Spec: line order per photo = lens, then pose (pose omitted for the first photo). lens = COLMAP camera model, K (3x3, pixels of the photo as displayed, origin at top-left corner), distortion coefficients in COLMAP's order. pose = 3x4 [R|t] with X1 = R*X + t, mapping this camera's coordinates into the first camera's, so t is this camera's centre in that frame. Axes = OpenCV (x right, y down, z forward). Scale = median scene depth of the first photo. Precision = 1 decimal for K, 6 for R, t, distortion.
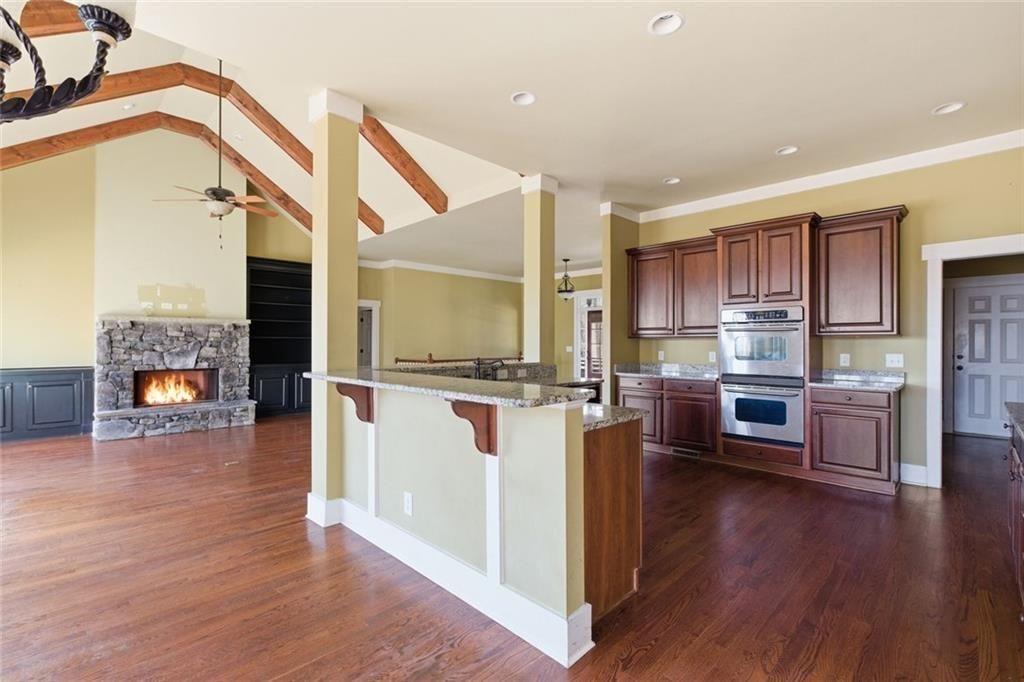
lens RADIAL K [[460.2, 0, 505.1], [0, 460.2, 340.6], [0, 0, 1]] dist [-0.001012, 0.001277]
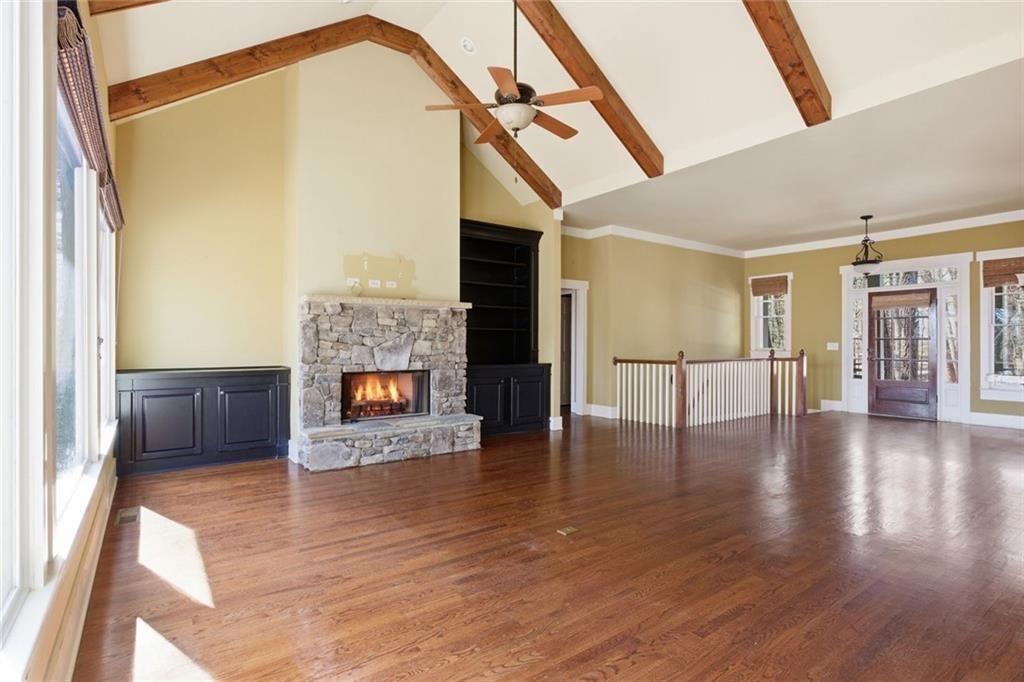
lens RADIAL K [[505.8, 0, 504.7], [0, 505.8, 337.3], [0, 0, 1]] dist [-0.004940, 0.000540]
pose [[0.988537, -0.000192, -0.150982, -0.411562], [-0.000579, 0.999987, -0.005063, 0.013337], [0.150981, 0.005092, 0.988524, 0.241925]]
